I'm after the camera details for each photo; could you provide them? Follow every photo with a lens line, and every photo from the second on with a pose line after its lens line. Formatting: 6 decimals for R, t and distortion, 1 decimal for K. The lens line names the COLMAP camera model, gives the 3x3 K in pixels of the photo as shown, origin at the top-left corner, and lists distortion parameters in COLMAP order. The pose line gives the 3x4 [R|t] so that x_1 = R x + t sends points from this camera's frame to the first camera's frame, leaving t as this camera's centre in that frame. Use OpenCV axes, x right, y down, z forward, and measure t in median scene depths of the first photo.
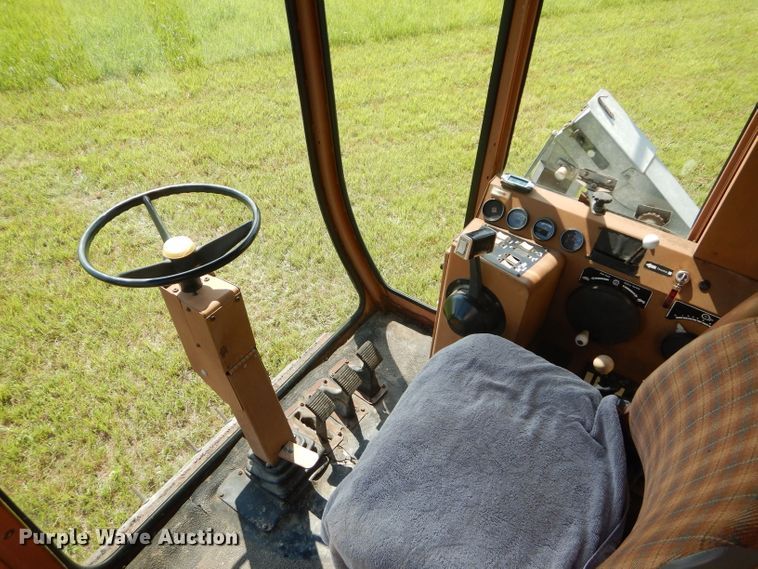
lens RADIAL K [[534.1, 0, 380.4], [0, 534.1, 282.0], [0, 0, 1]] dist [0.019541, -0.009620]
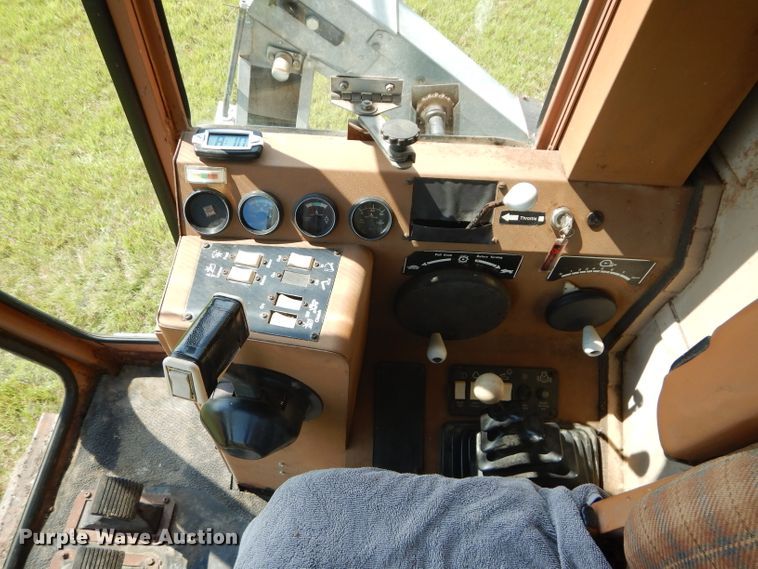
lens RADIAL K [[534.1, 0, 371.6], [0, 534.1, 277.5], [0, 0, 1]] dist [0.019541, -0.009620]
pose [[0.830810, -0.445190, 0.334005, 0.149096], [0.358207, 0.887034, 0.291305, -0.176414], [-0.425960, -0.122376, 0.896427, 0.498309]]
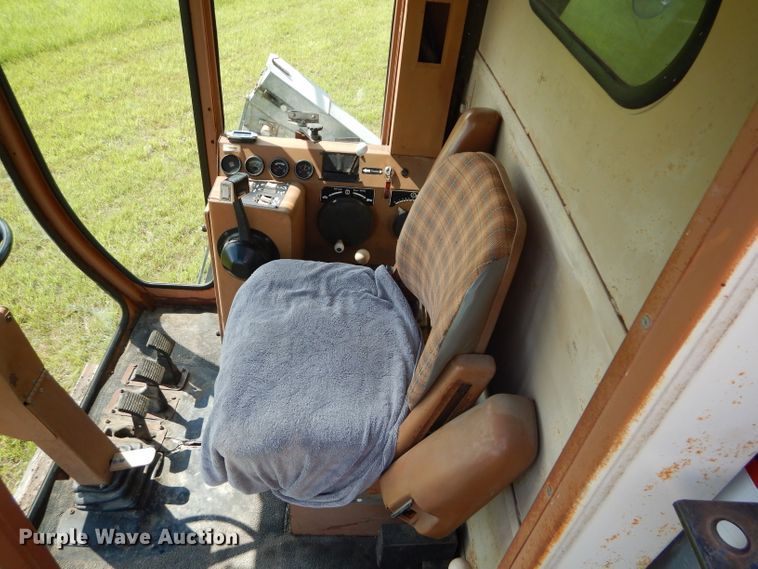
lens RADIAL K [[534.1, 0, 371.2], [0, 534.1, 283.4], [0, 0, 1]] dist [0.019541, -0.009620]
pose [[0.813442, -0.346873, 0.466894, -0.163024], [0.350052, 0.933019, 0.083301, 0.109530], [-0.464516, 0.095677, 0.880381, -0.097498]]
